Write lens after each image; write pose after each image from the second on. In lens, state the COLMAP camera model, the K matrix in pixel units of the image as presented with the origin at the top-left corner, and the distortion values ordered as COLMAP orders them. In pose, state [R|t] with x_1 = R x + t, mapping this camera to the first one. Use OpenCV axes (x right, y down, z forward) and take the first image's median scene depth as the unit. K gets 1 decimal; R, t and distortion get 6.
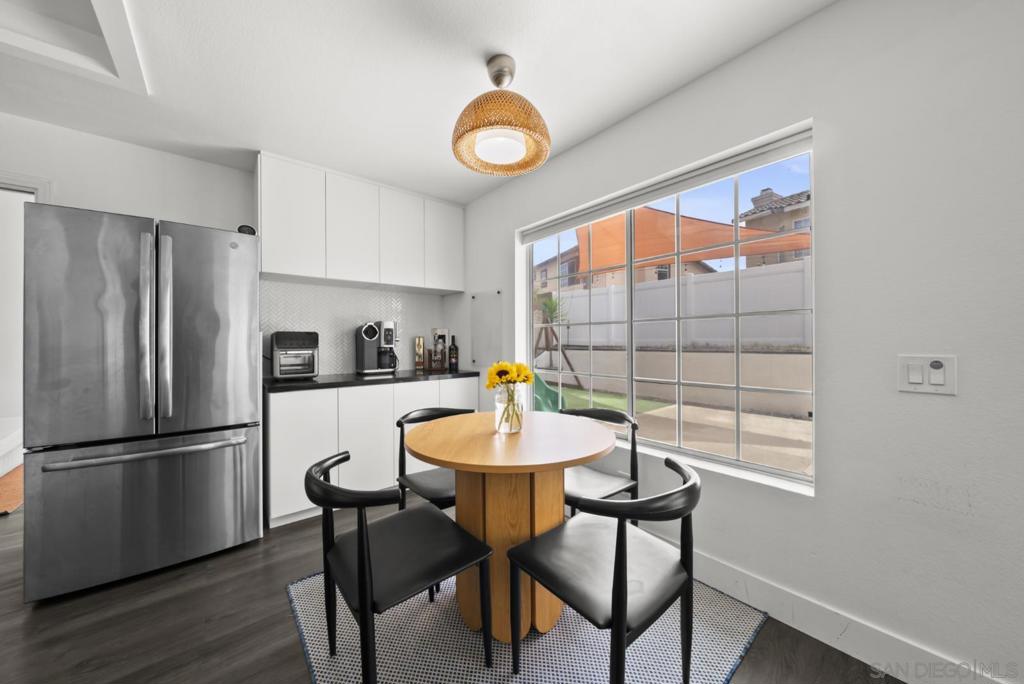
lens RADIAL K [[355.0, 0, 514.1], [0, 355.0, 338.5], [0, 0, 1]] dist [-0.006636, 0.000426]
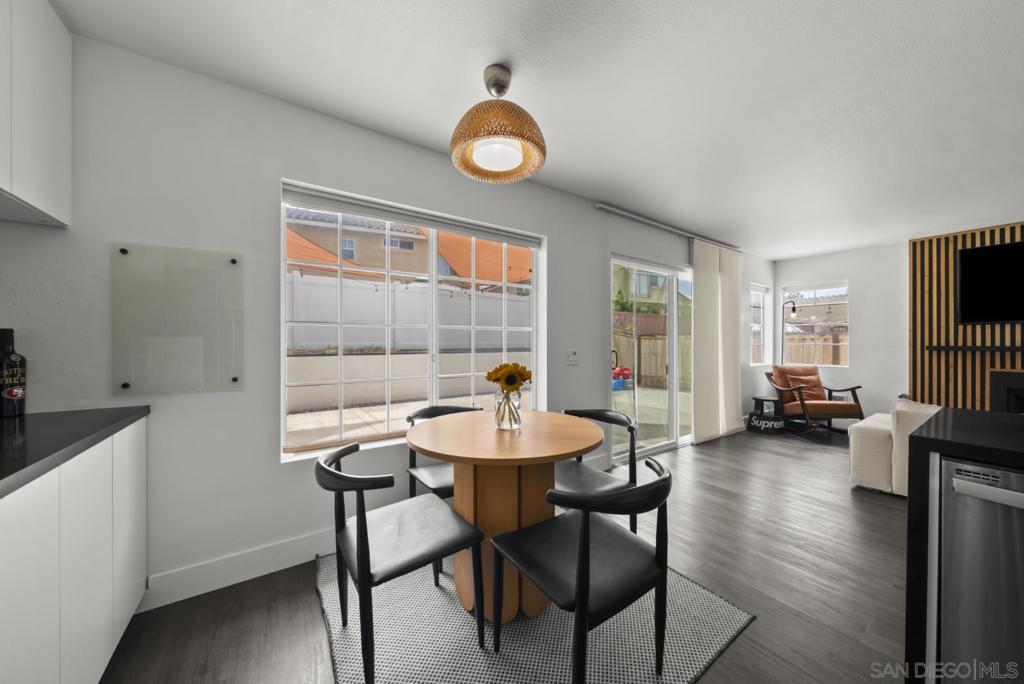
lens RADIAL K [[355.0, 0, 510.9], [0, 355.0, 342.9], [0, 0, 1]] dist [-0.006636, 0.000426]
pose [[0.094474, 0.005719, 0.995511, -0.612365], [-0.006926, 0.999963, -0.005088, 0.005973], [-0.995503, -0.006414, 0.094510, 0.505643]]
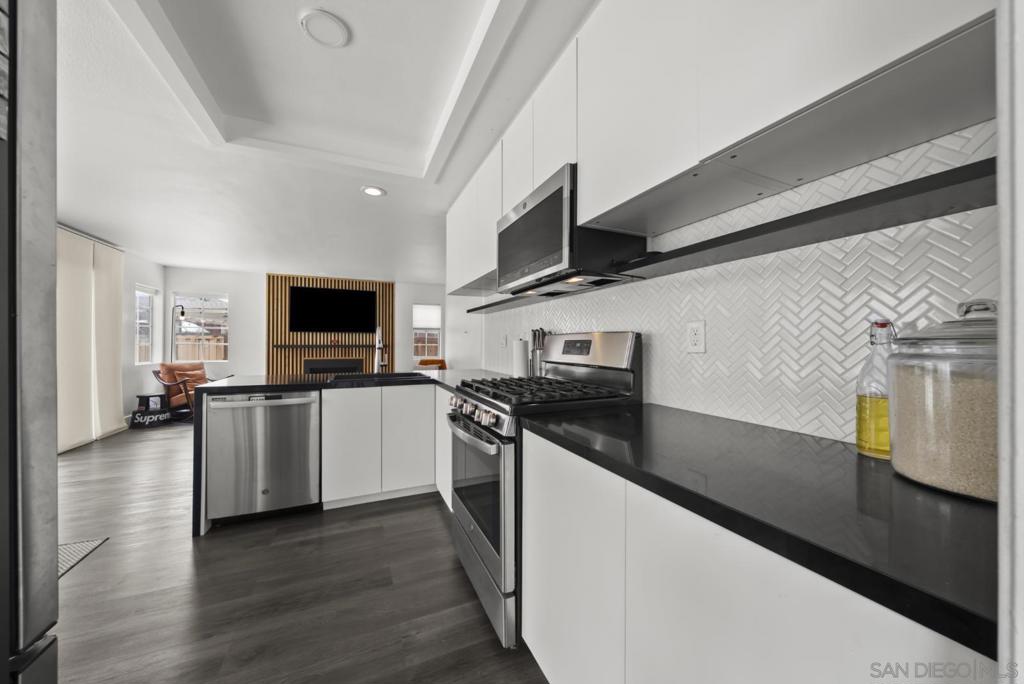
lens RADIAL K [[355.0, 0, 512.2], [0, 355.0, 341.8], [0, 0, 1]] dist [-0.006636, 0.000426]
pose [[-0.960621, 0.003992, 0.277834, -1.075627], [0.000145, 0.999904, -0.013868, 0.010662], [-0.277863, -0.013282, -0.960529, 0.667803]]
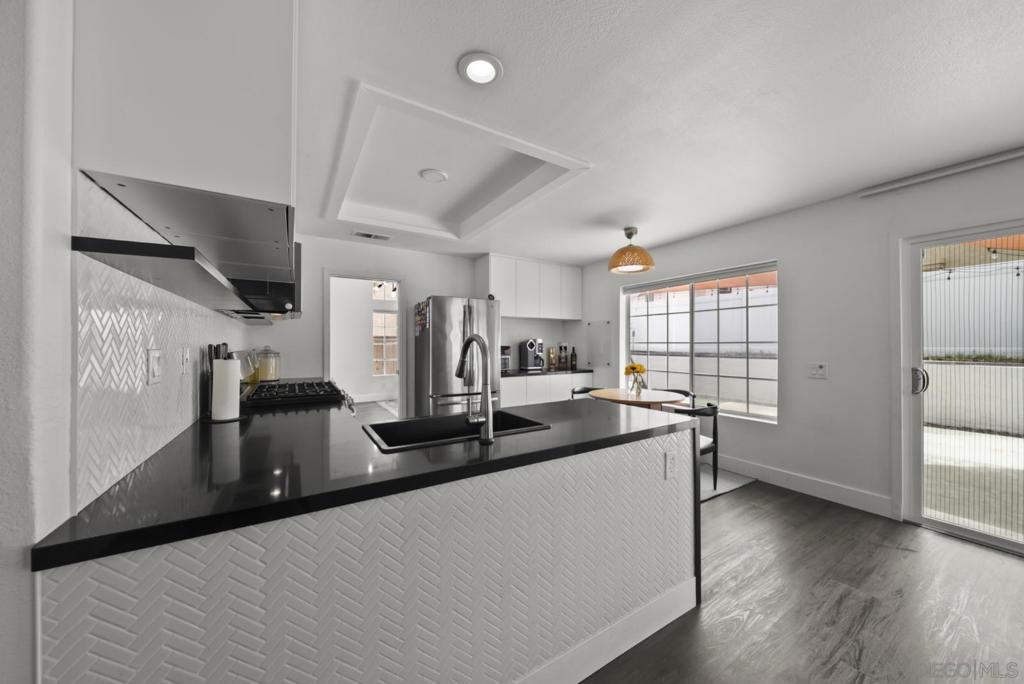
lens RADIAL K [[355.0, 0, 511.3], [0, 355.0, 343.1], [0, 0, 1]] dist [-0.006636, 0.000426]
pose [[0.988939, 0.006411, -0.148185, -0.257723], [-0.005710, 0.999970, 0.005158, -0.039474], [0.148213, -0.004255, 0.988946, -0.756152]]
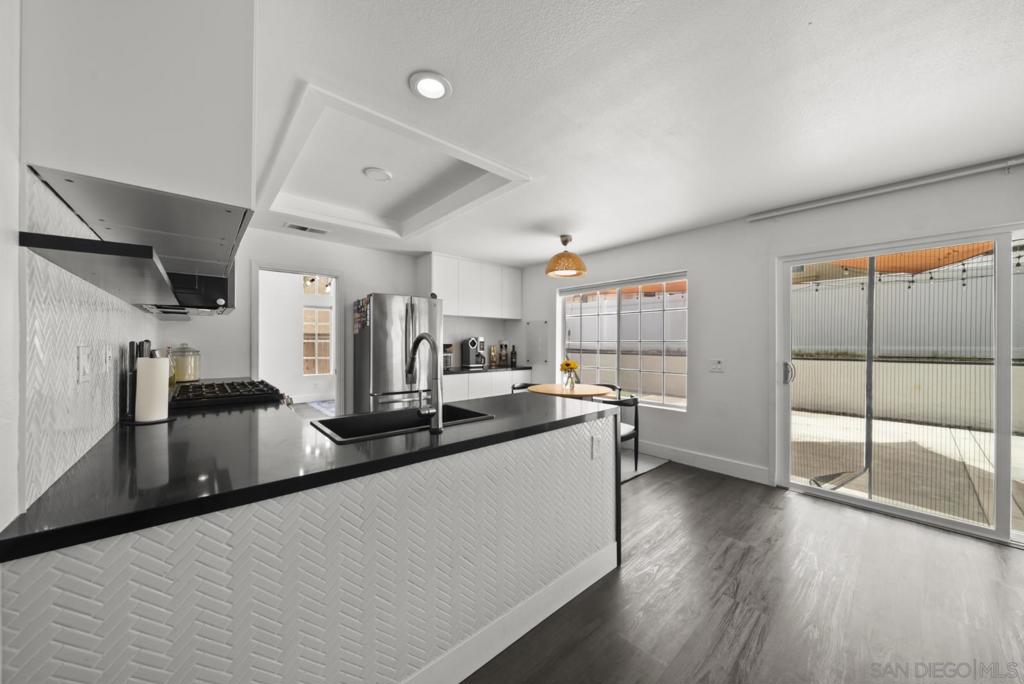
lens RADIAL K [[355.0, 0, 512.5], [0, 355.0, 342.7], [0, 0, 1]] dist [-0.006636, 0.000426]
pose [[0.999678, 0.010092, 0.023303, -0.261961], [-0.010266, 0.999920, 0.007369, -0.039737], [-0.023227, -0.007606, 0.999701, -0.814464]]
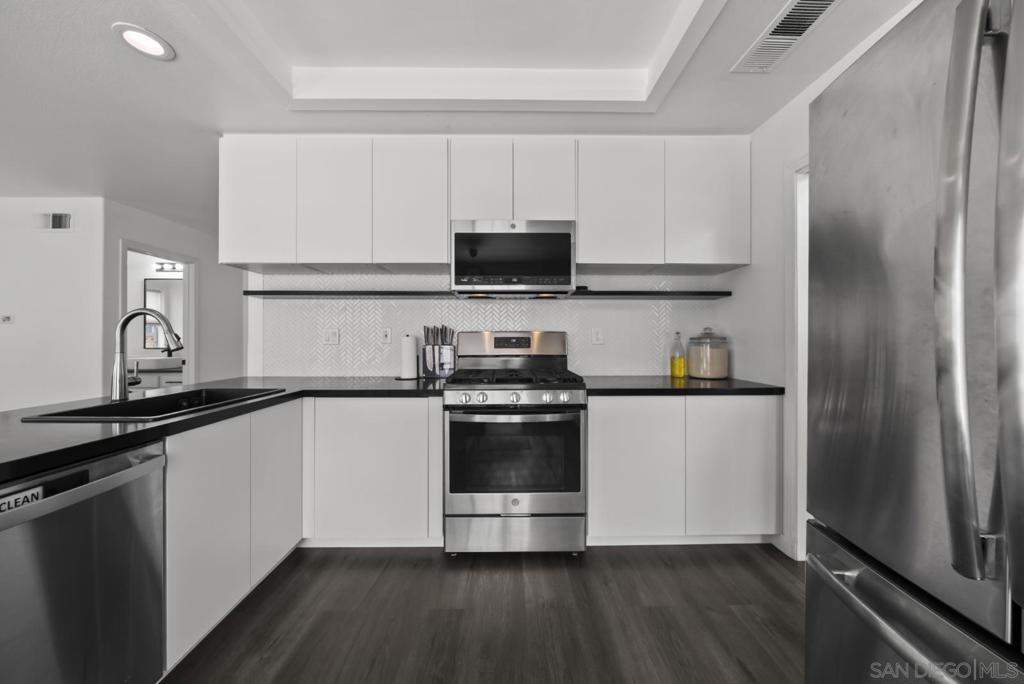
lens RADIAL K [[355.0, 0, 511.8], [0, 355.0, 337.9], [0, 0, 1]] dist [-0.006636, 0.000426]
pose [[-0.634162, 0.001667, -0.773198, -0.330061], [0.009808, 0.999935, -0.005889, 0.005446], [0.773138, -0.011318, -0.634137, 0.540021]]
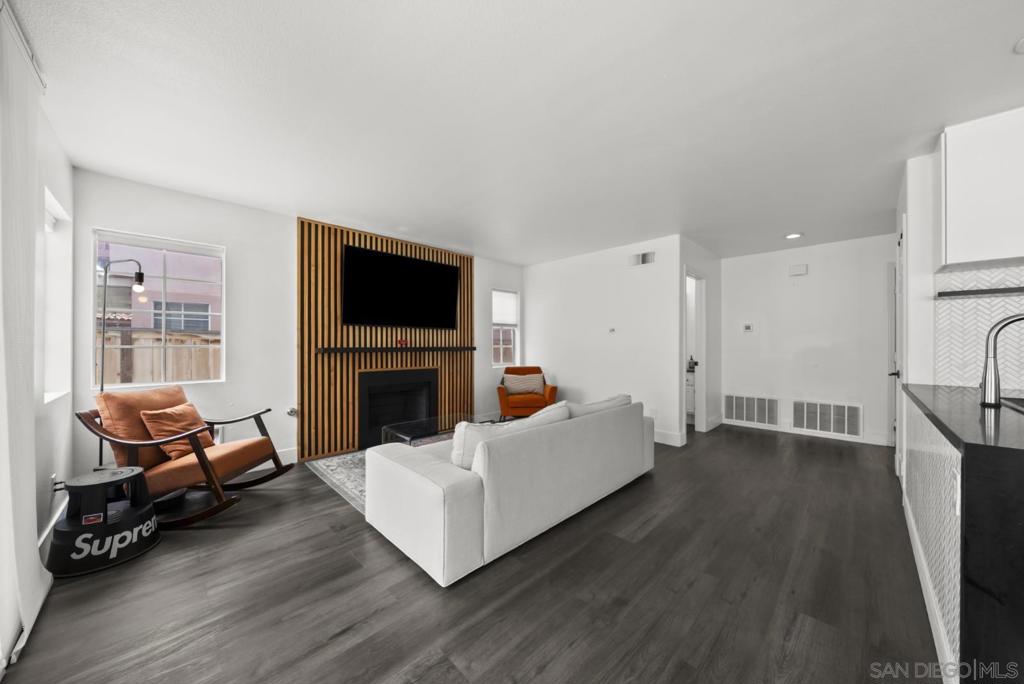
lens RADIAL K [[355.0, 0, 511.2], [0, 355.0, 345.5], [0, 0, 1]] dist [-0.006636, 0.000426]
pose [[-0.996778, 0.004223, -0.080097, 0.438497], [0.004618, 0.999978, -0.004744, -0.000813], [0.080075, -0.005098, -0.996776, 0.217951]]
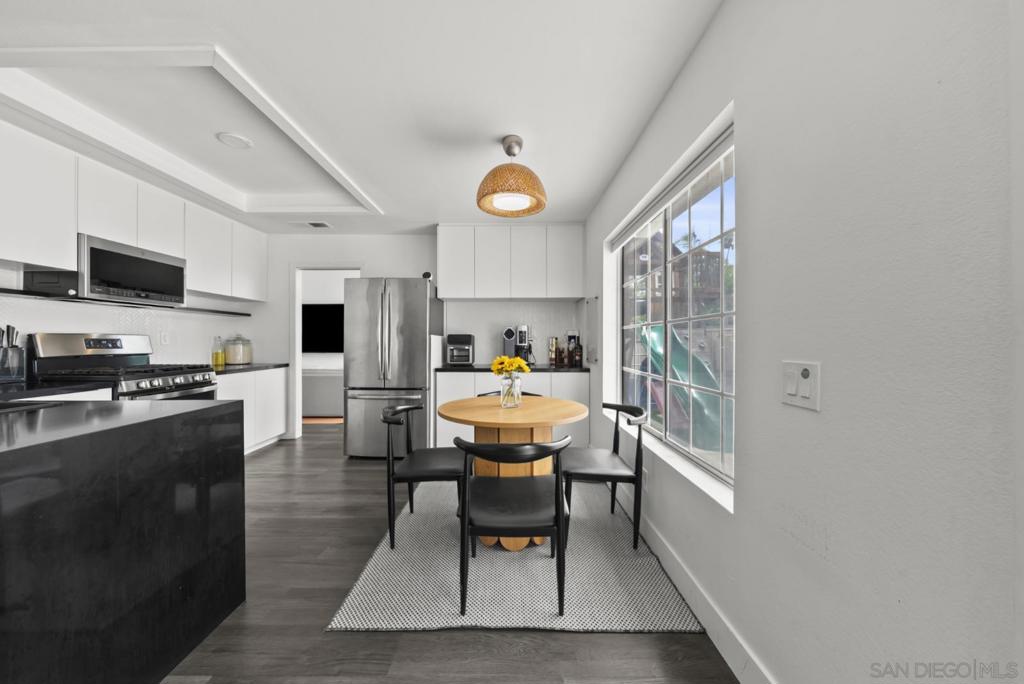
lens RADIAL K [[355.0, 0, 511.3], [0, 355.0, 341.2], [0, 0, 1]] dist [-0.006636, 0.000426]
pose [[0.766396, 0.005789, -0.642342, 0.493195], [0.000550, 0.999953, 0.009668, -0.003949], [0.642368, -0.007763, 0.766357, -0.034227]]
